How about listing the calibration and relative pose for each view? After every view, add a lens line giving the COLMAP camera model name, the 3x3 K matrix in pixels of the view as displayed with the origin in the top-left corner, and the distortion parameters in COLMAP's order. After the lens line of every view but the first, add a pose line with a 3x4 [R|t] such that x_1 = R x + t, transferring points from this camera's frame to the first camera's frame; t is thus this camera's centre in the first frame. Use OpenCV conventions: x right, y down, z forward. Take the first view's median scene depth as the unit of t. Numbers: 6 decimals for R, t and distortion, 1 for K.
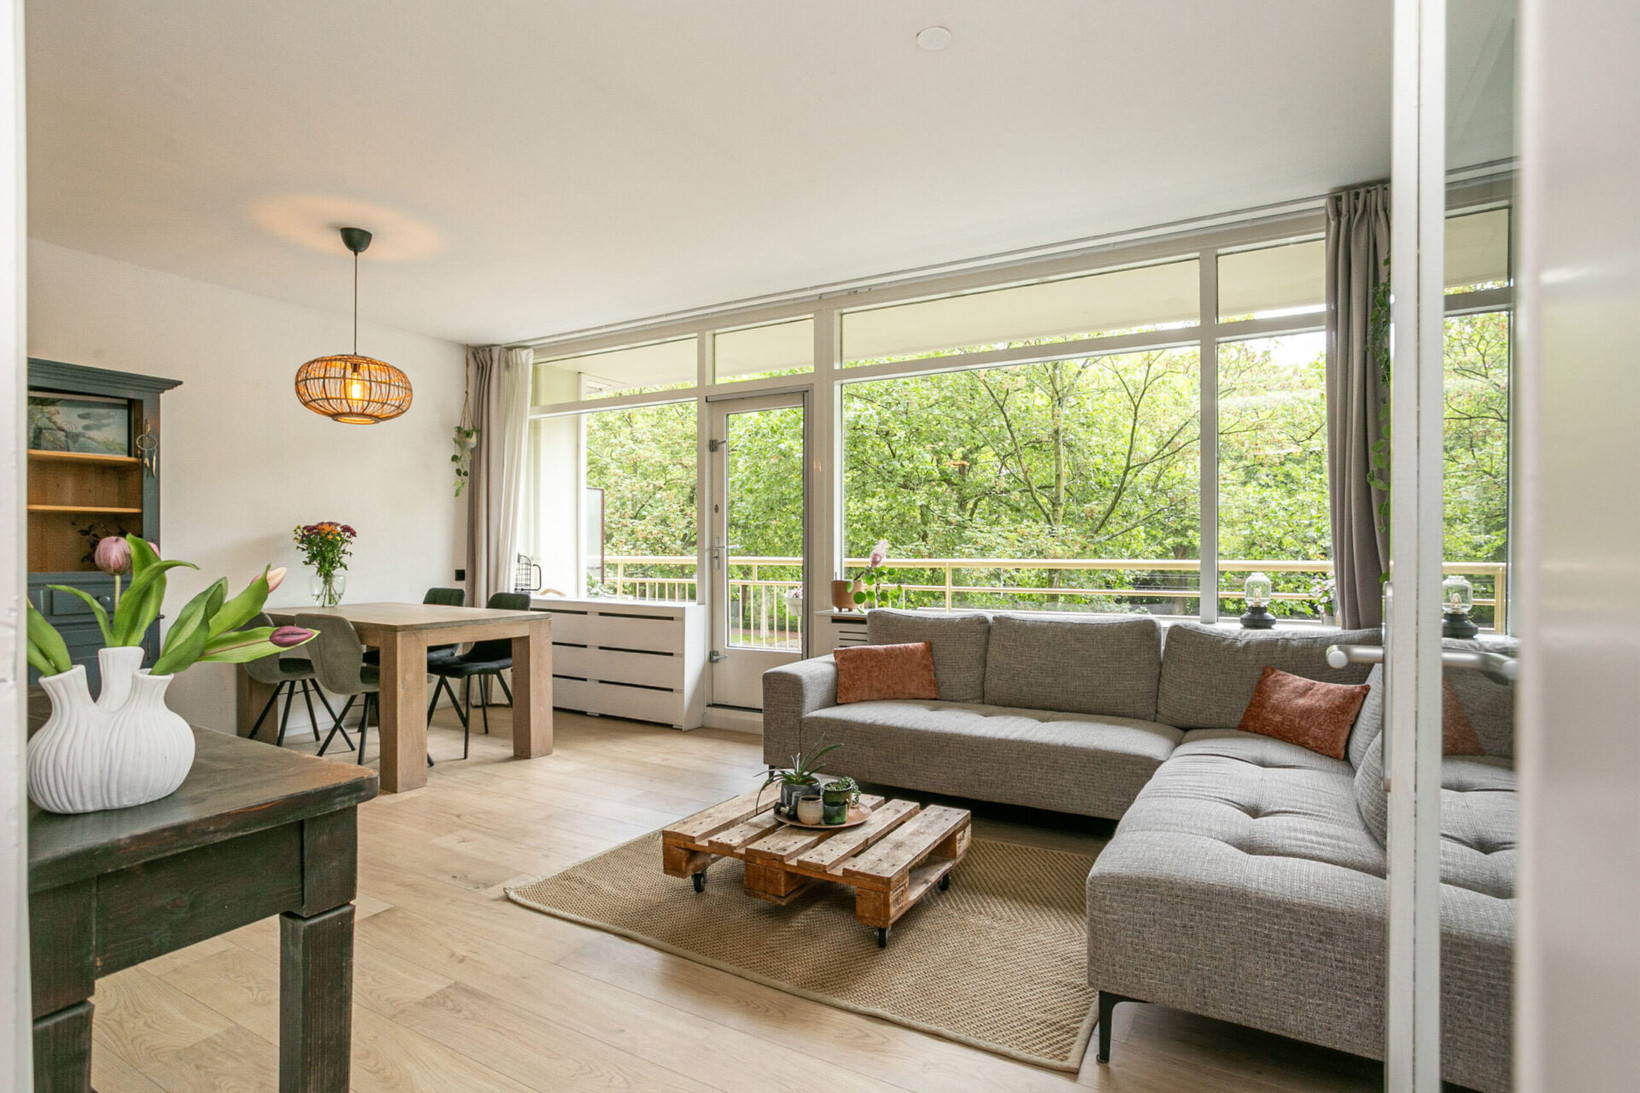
lens RADIAL K [[831.1, 0, 822.8], [0, 831.1, 555.5], [0, 0, 1]] dist [-0.048350, 0.031653]
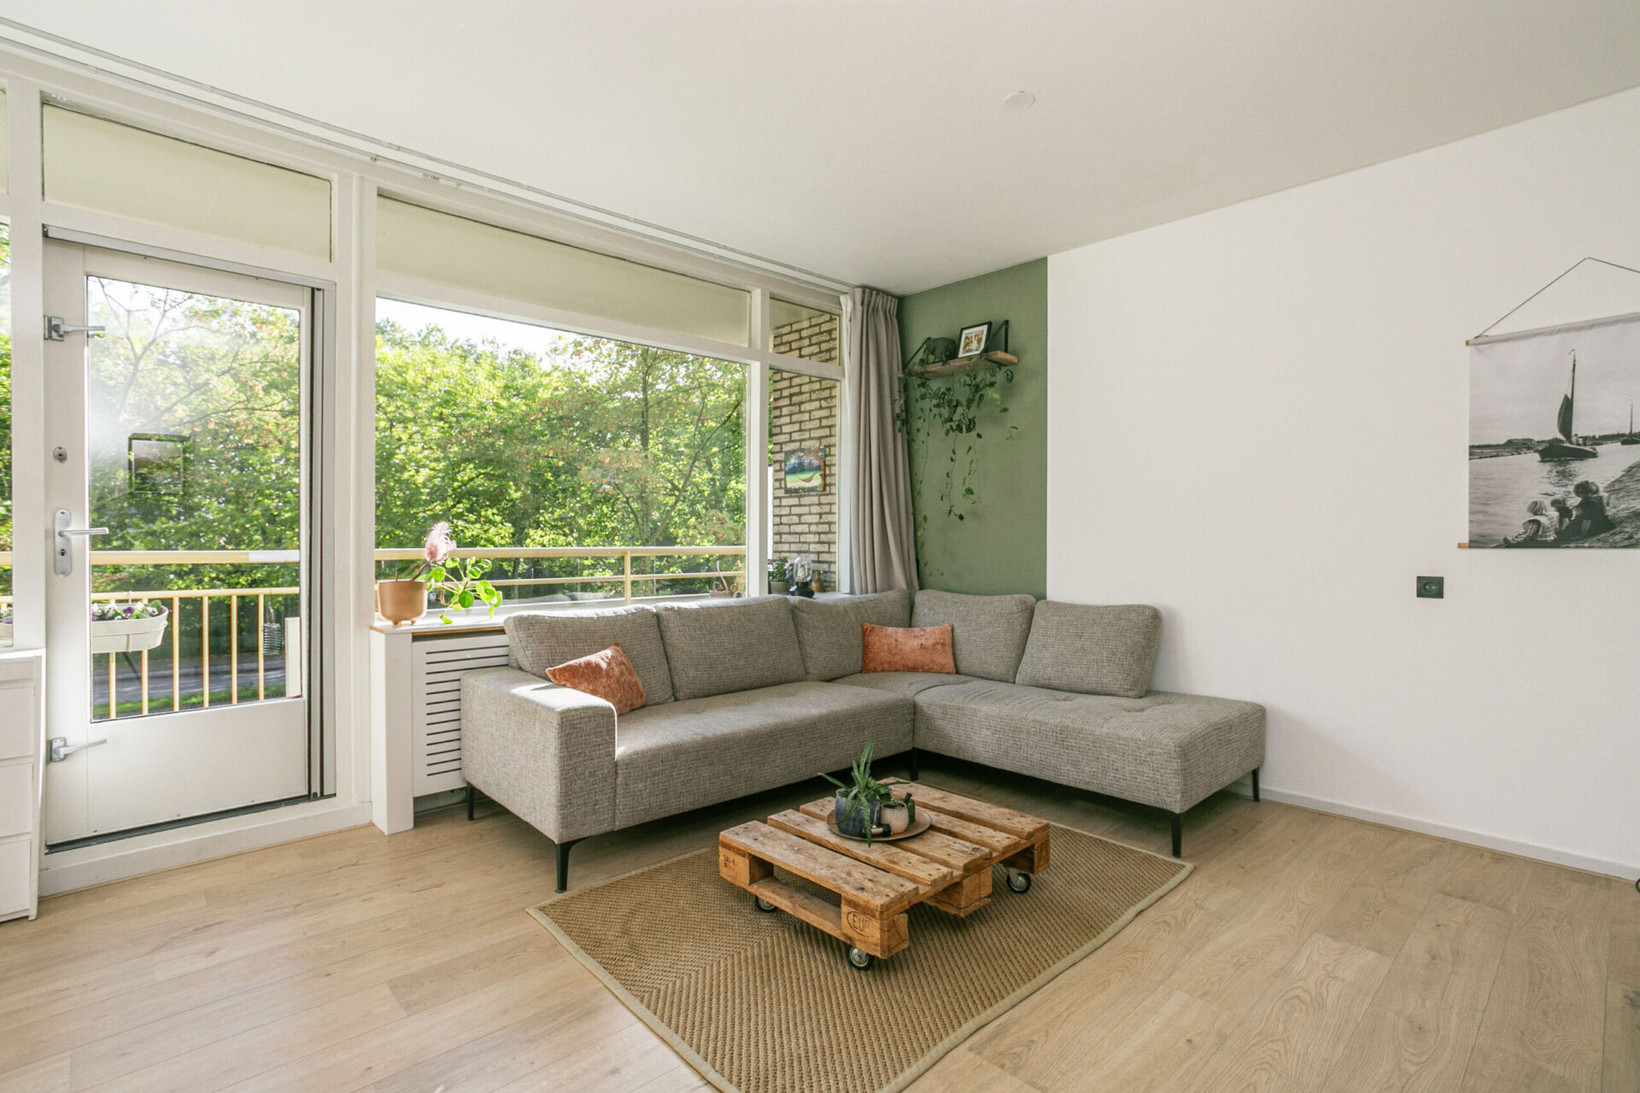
lens RADIAL K [[792.1, 0, 823.1], [0, 792.1, 546.8], [0, 0, 1]] dist [-0.042324, 0.025615]
pose [[0.277213, -0.012450, 0.960728, -0.495236], [0.006434, 0.999918, 0.011102, -0.002619], [-0.960787, 0.003103, 0.277270, 0.470919]]
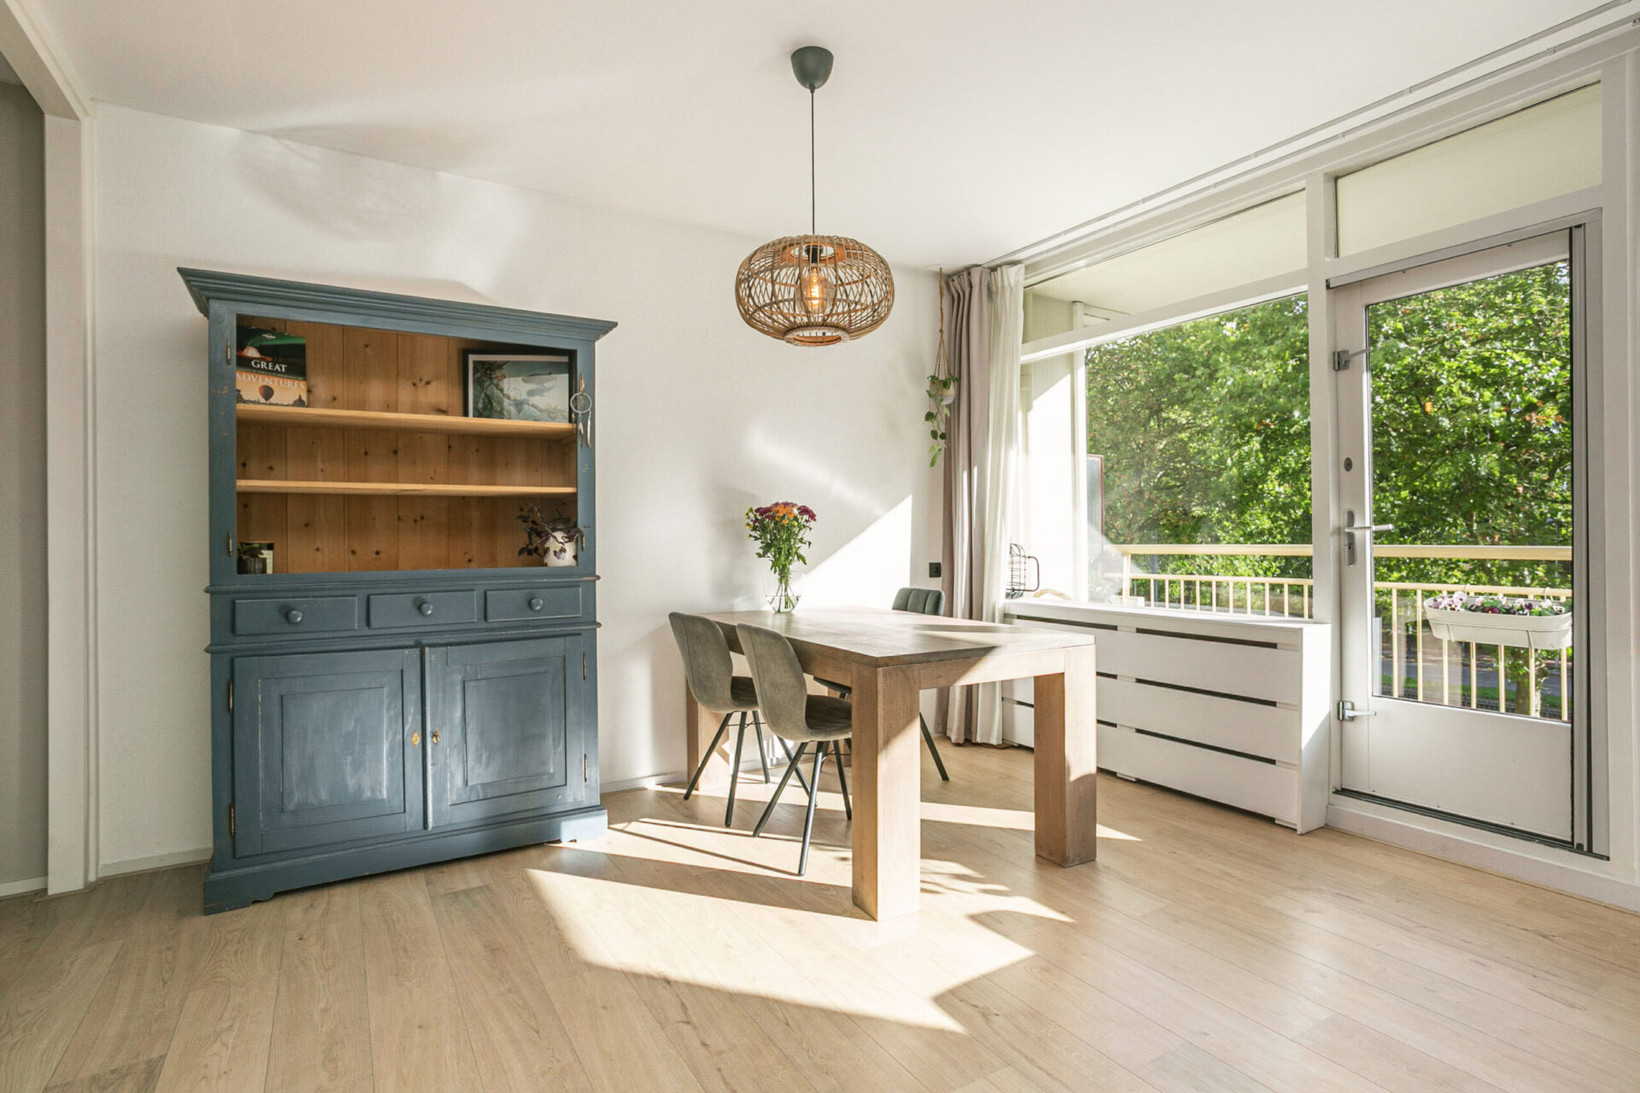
lens RADIAL K [[823.8, 0, 820.8], [0, 823.8, 537.2], [0, 0, 1]] dist [-0.047365, 0.030583]
pose [[0.874980, -0.011659, -0.484019, -0.196862], [0.006644, 0.999905, -0.012075, 0.001693], [0.484114, 0.007350, 0.874974, 0.337991]]
